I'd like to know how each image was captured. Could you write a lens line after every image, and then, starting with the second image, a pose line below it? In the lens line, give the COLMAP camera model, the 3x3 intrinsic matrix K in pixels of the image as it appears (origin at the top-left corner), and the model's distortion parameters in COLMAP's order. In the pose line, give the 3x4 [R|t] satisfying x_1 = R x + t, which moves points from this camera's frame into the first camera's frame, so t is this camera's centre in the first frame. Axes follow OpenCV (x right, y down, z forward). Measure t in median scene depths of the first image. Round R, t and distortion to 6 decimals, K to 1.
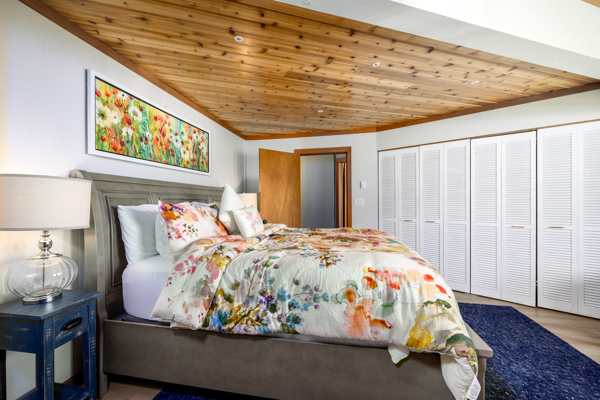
lens RADIAL K [[237.0, 0, 299.0], [0, 237.0, 200.4], [0, 0, 1]] dist [0.000966, -0.000531]
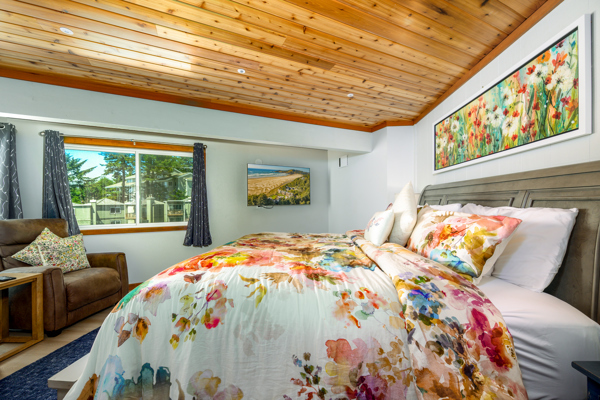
lens RADIAL K [[237.0, 0, 305.7], [0, 237.0, 201.9], [0, 0, 1]] dist [0.000966, -0.000531]
pose [[-0.994373, 0.007697, -0.105652, 0.137443], [0.008193, 0.999957, -0.004254, 0.001614], [0.105615, -0.005095, -0.994394, 1.746964]]
